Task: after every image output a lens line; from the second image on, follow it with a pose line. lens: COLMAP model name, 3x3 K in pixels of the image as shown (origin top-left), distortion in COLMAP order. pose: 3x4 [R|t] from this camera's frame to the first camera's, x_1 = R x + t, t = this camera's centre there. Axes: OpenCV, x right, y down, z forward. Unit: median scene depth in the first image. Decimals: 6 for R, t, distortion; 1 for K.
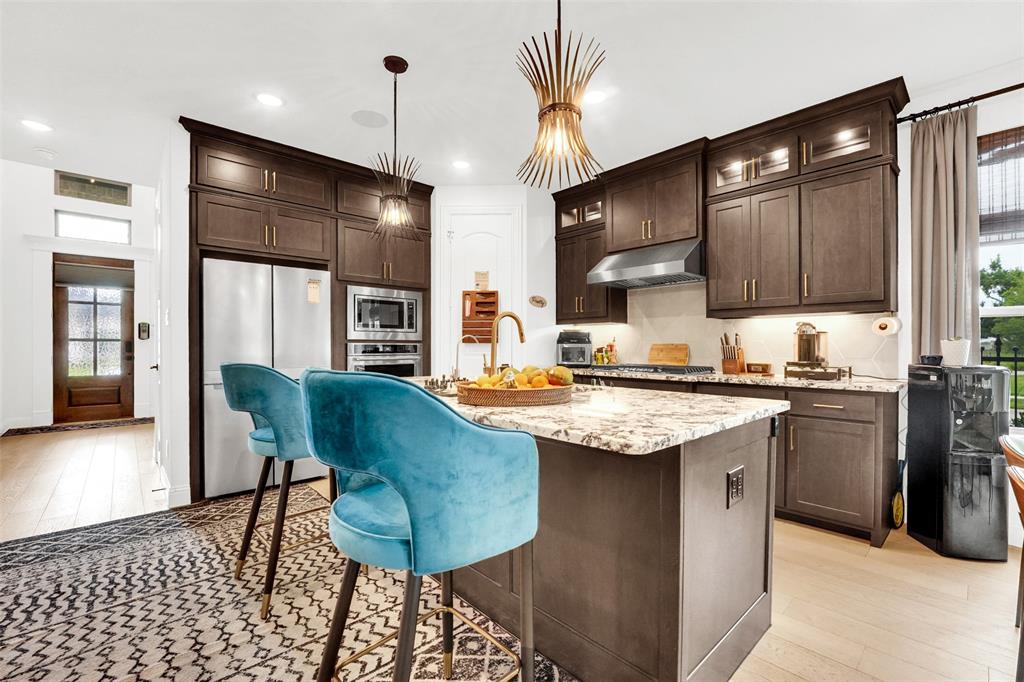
lens RADIAL K [[430.0, 0, 514.5], [0, 430.0, 349.3], [0, 0, 1]] dist [-0.023352, -0.000411]
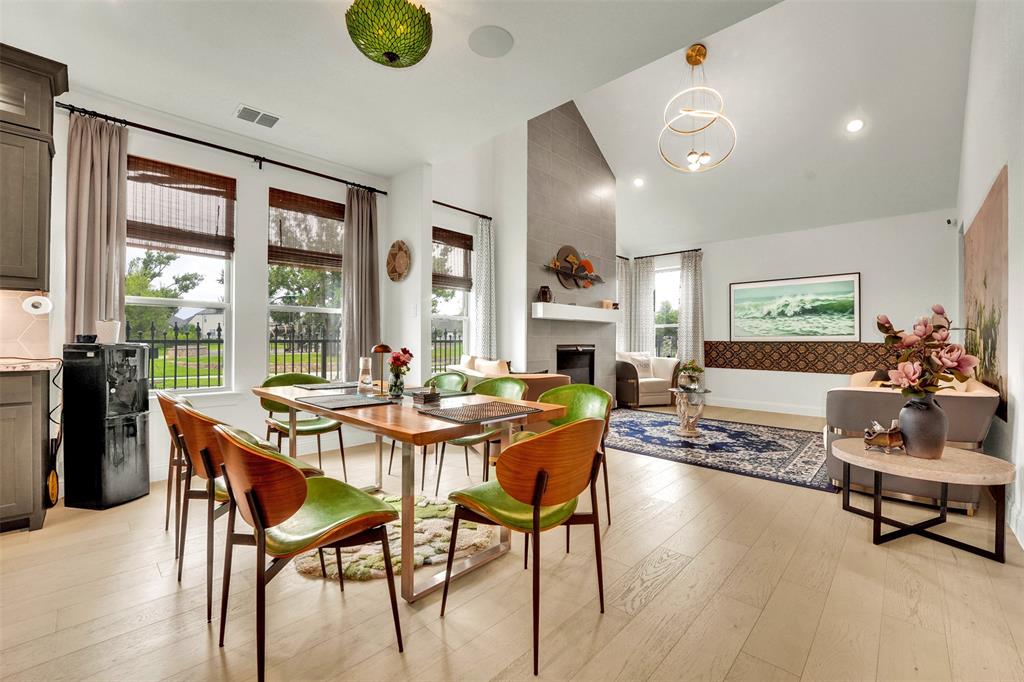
lens RADIAL K [[421.5, 0, 510.4], [0, 421.5, 337.3], [0, 0, 1]] dist [-0.027829, 0.002601]
pose [[-0.062384, 0.006794, 0.998029, -0.100652], [0.000634, 0.999977, -0.006768, 0.020060], [-0.998052, 0.000211, -0.062387, -0.027219]]
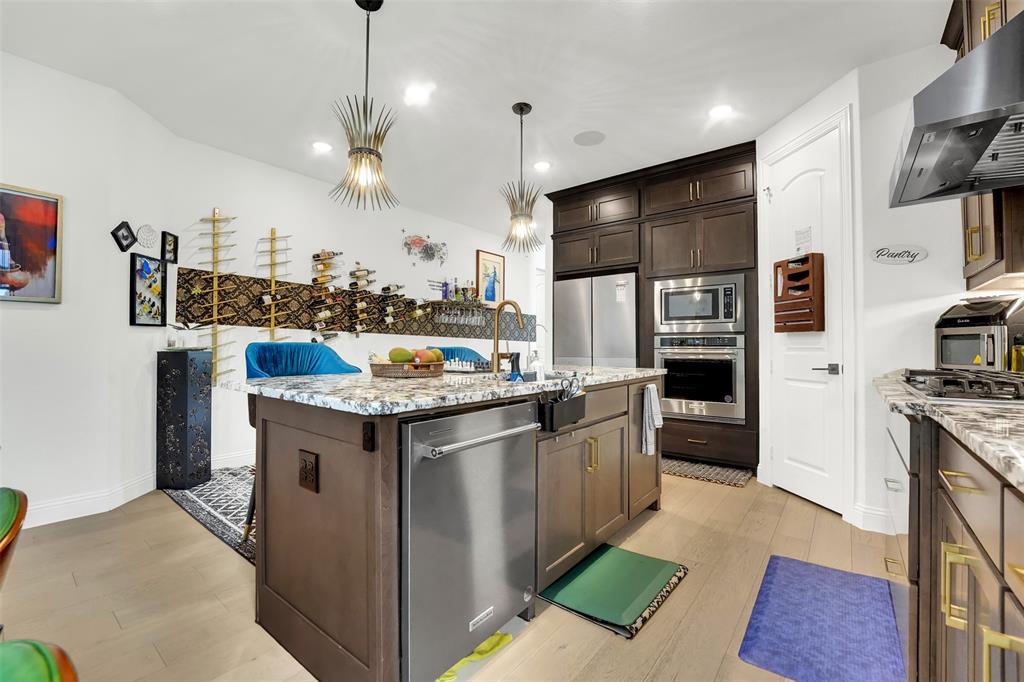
lens RADIAL K [[430.0, 0, 513.9], [0, 430.0, 341.9], [0, 0, 1]] dist [-0.023352, -0.000411]
pose [[0.158535, -0.009568, -0.987307, 0.656705], [-0.008489, 0.999903, -0.011054, 0.014923], [0.987317, 0.010133, 0.158439, 0.550298]]
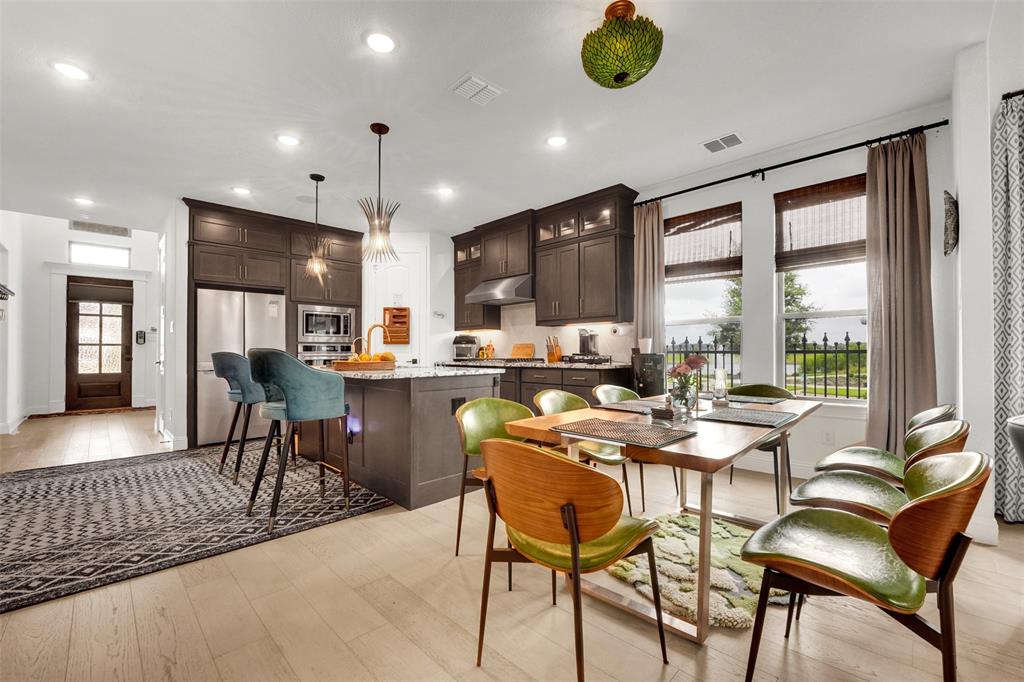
lens RADIAL K [[421.5, 0, 514.6], [0, 421.5, 346.1], [0, 0, 1]] dist [-0.027829, 0.002601]
pose [[0.998863, -0.005612, 0.047338, 0.302025], [0.006592, 0.999766, -0.020580, 0.027890], [-0.047211, 0.020868, 0.998667, -0.487267]]
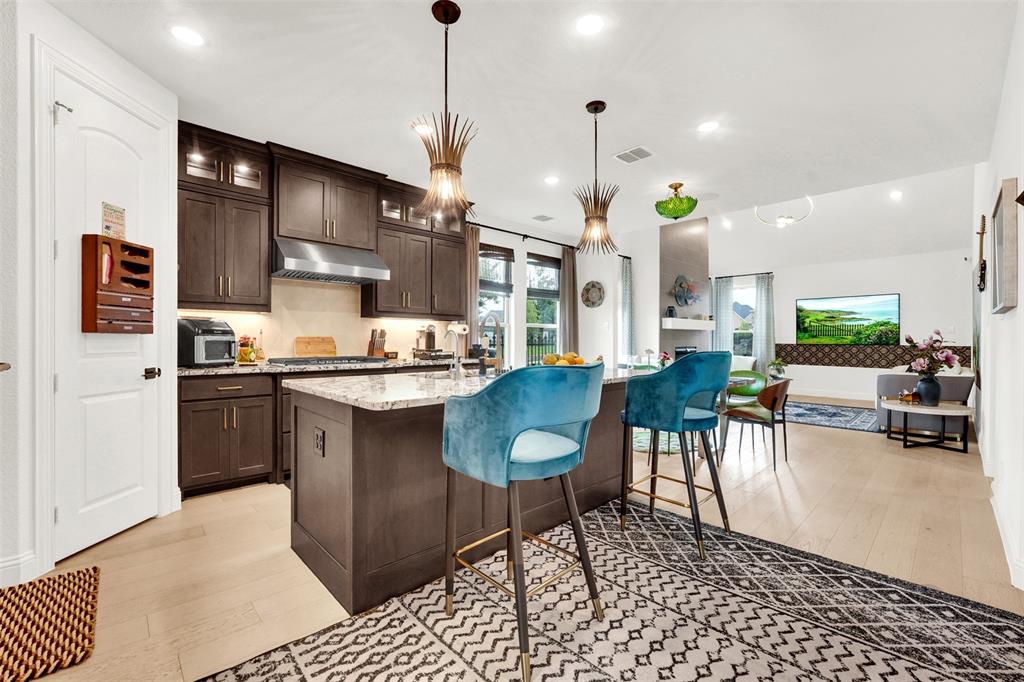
lens RADIAL K [[430.0, 0, 511.1], [0, 430.0, 338.4], [0, 0, 1]] dist [-0.023352, -0.000411]
pose [[-0.013697, 0.001100, 0.999906, -0.801957], [0.001930, 0.999998, -0.001074, -0.008520], [-0.999904, 0.001915, -0.013699, 0.619647]]
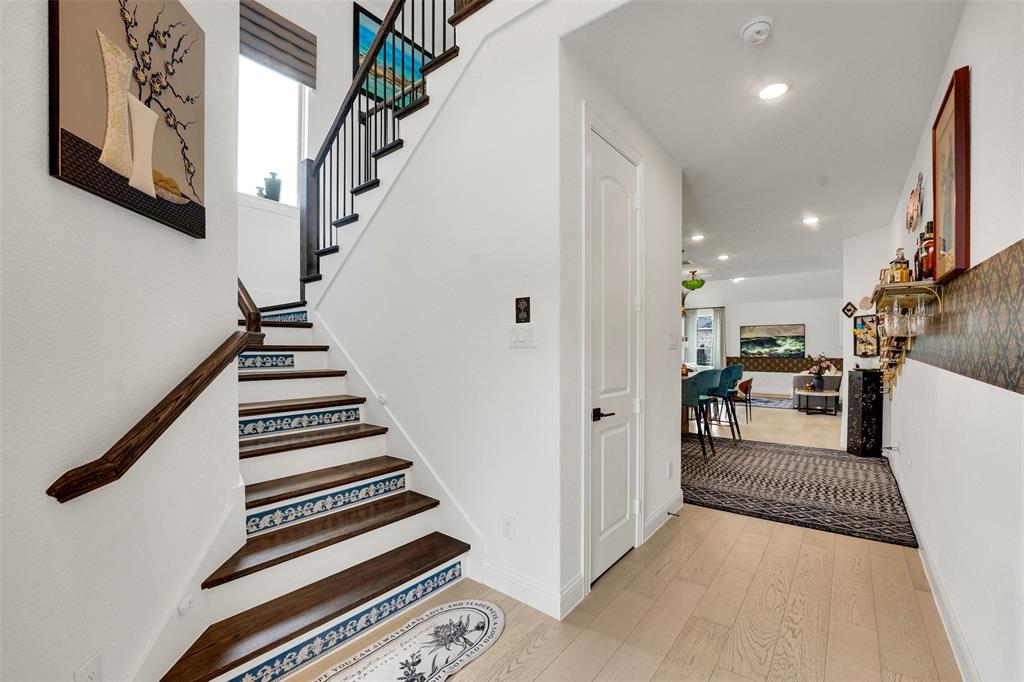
lens RADIAL K [[430.0, 0, 516.1], [0, 430.0, 349.6], [0, 0, 1]] dist [-0.023352, -0.000411]
pose [[-0.160647, -0.000114, 0.987012, -1.664678], [0.004520, 0.999989, 0.000852, -0.051815], [-0.987002, 0.004598, -0.160645, 1.430977]]
